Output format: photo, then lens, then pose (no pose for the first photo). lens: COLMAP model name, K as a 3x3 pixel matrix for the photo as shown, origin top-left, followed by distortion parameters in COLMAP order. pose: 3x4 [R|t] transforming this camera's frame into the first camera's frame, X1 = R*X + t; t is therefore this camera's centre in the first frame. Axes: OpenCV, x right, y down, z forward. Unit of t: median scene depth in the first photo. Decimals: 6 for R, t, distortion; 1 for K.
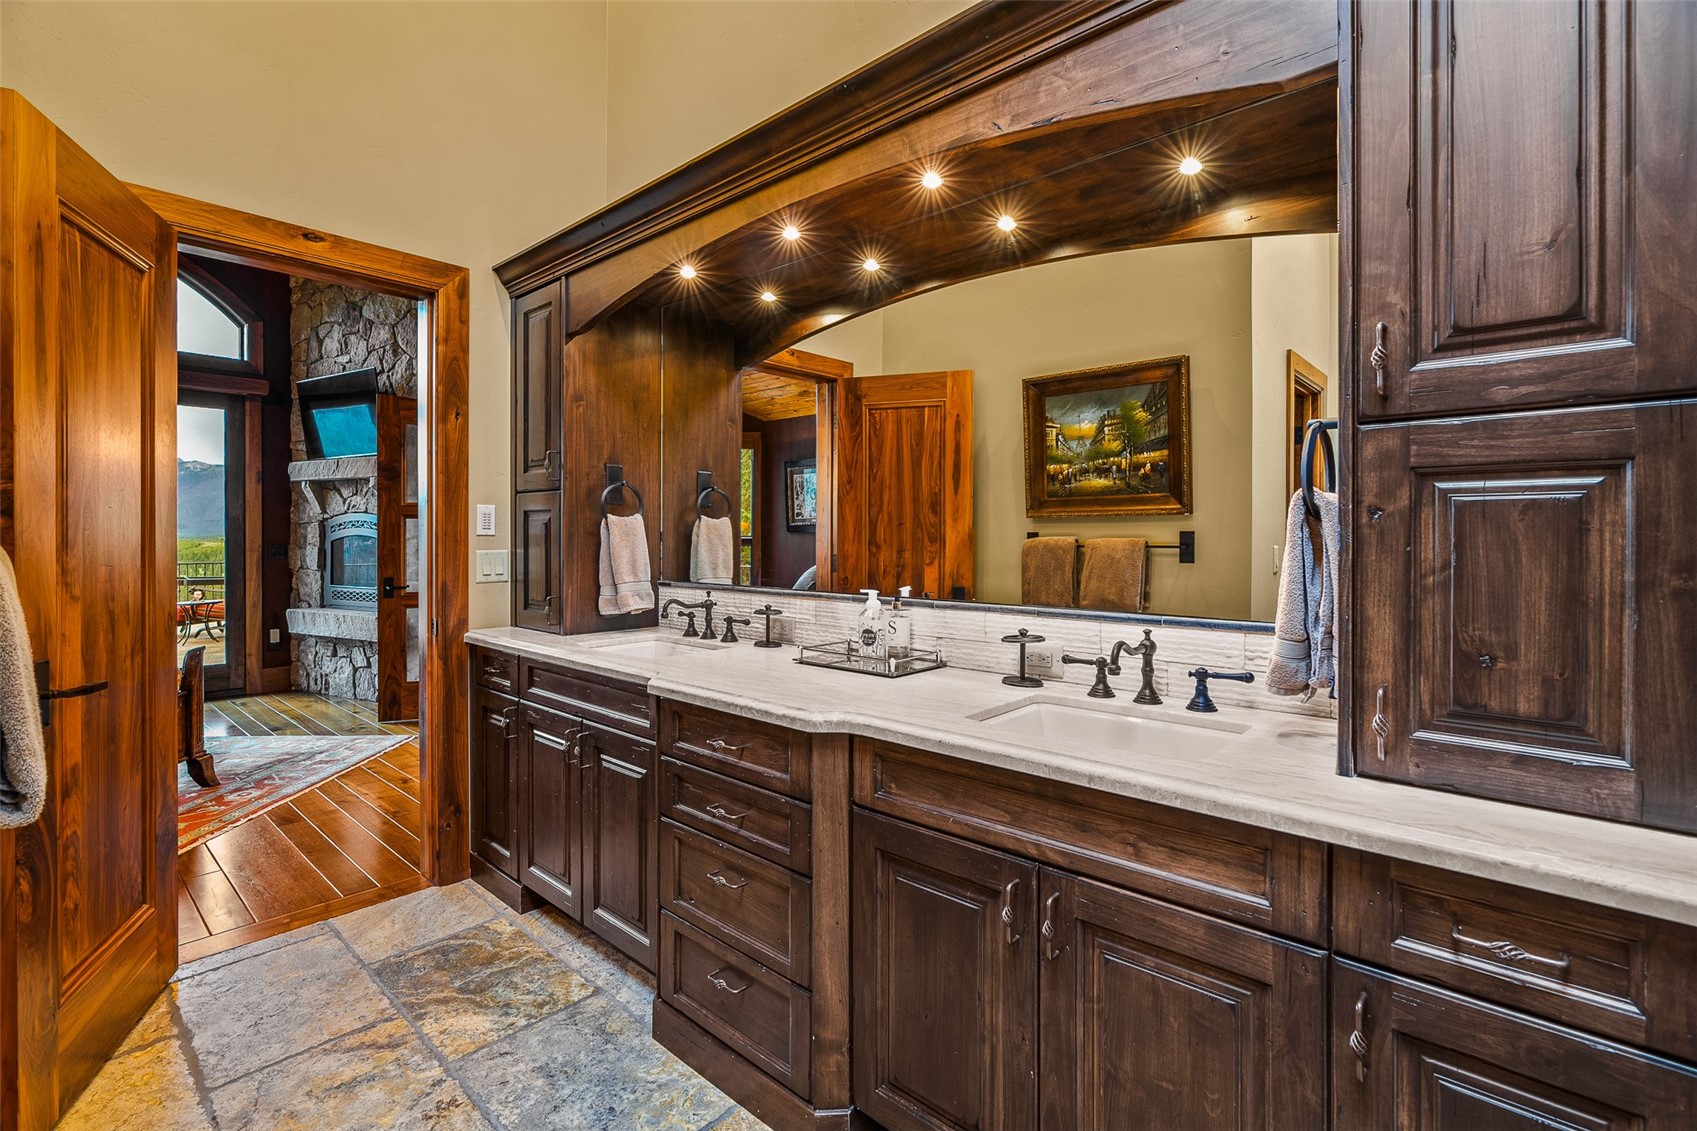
lens RADIAL K [[763.2, 0, 860.6], [0, 763.2, 538.9], [0, 0, 1]] dist [-0.001072, 0.000281]
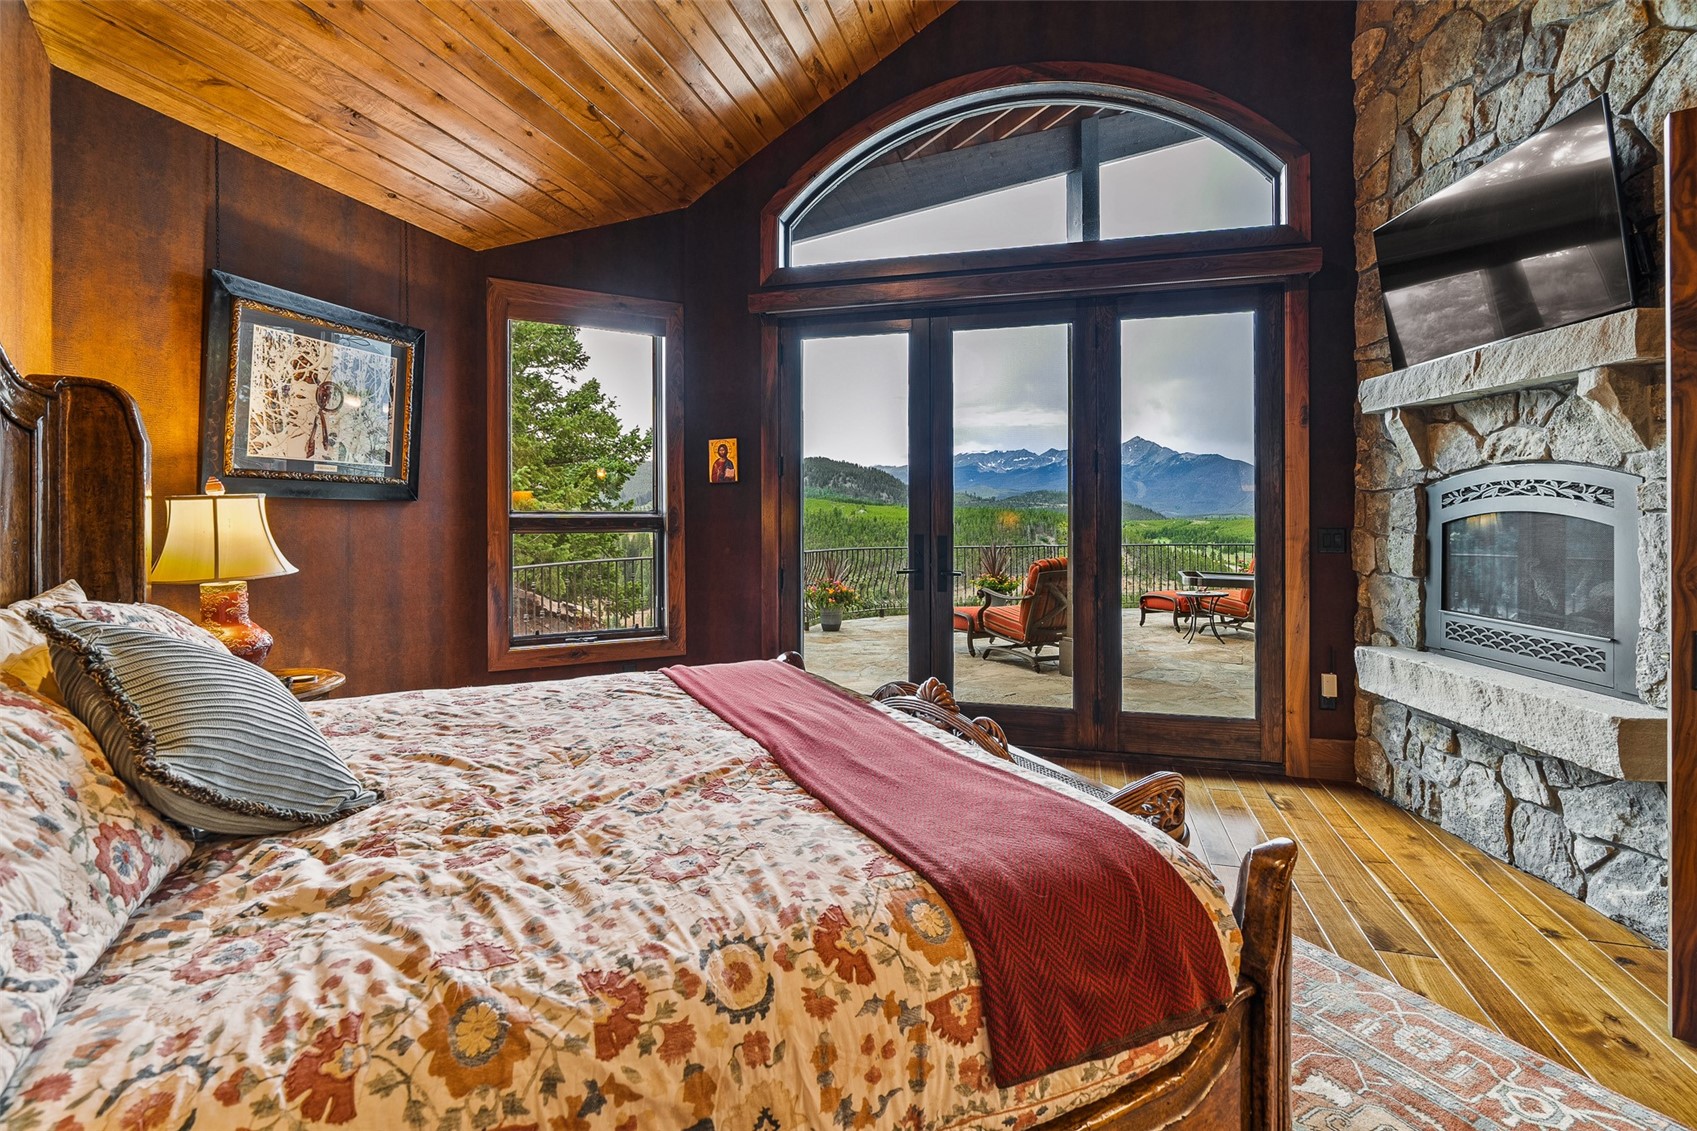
lens RADIAL K [[763.2, 0, 830.0], [0, 763.2, 517.1], [0, 0, 1]] dist [-0.001072, 0.000281]
pose [[0.403811, -0.000946, -0.914842, -0.392806], [0.000116, 1.000000, -0.000984, -0.001129], [0.914842, 0.000291, 0.403811, 0.419885]]
